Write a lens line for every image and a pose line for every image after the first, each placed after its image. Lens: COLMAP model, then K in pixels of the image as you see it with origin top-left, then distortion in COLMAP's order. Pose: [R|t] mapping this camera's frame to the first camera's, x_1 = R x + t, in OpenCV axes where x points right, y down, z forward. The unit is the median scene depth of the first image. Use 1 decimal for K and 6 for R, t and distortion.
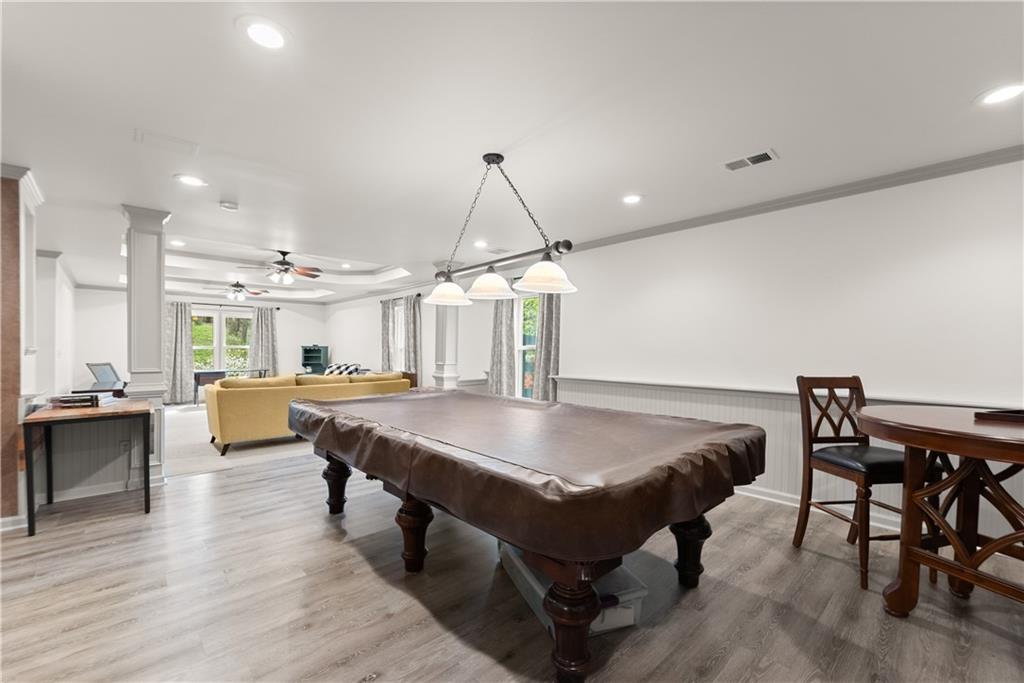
lens RADIAL K [[430.1, 0, 514.4], [0, 430.1, 340.0], [0, 0, 1]] dist [0.003770, 0.000010]
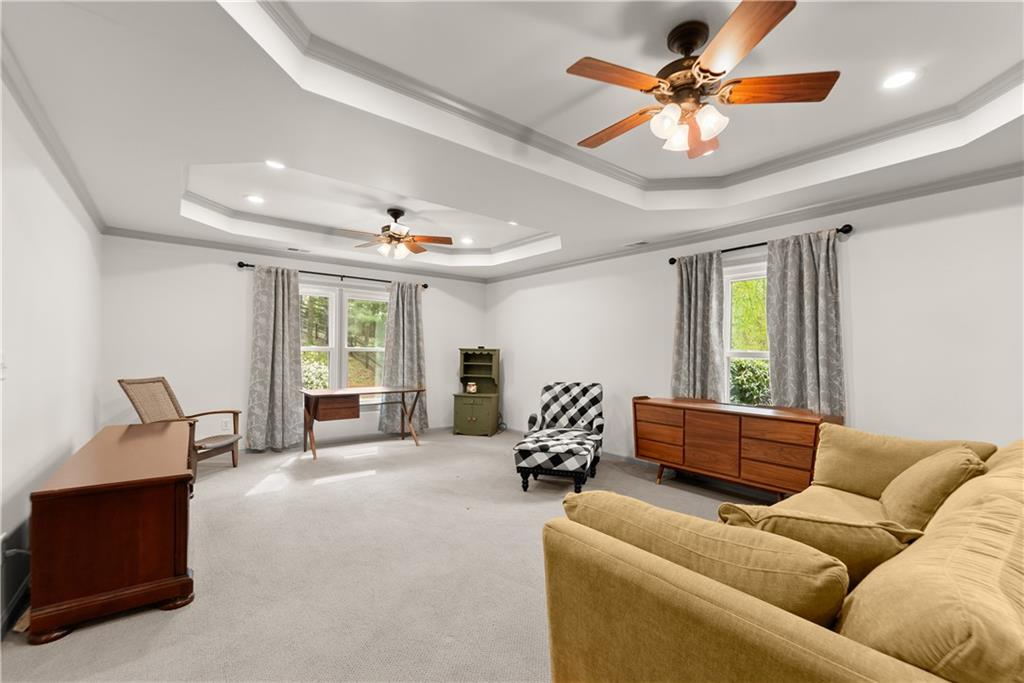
lens RADIAL K [[430.1, 0, 509.3], [0, 430.1, 347.6], [0, 0, 1]] dist [0.003770, 0.000010]
pose [[0.997010, 0.007107, -0.076939, -0.436086], [-0.006398, 0.999935, 0.009457, 0.007721], [0.077001, -0.008937, 0.996991, 0.465045]]
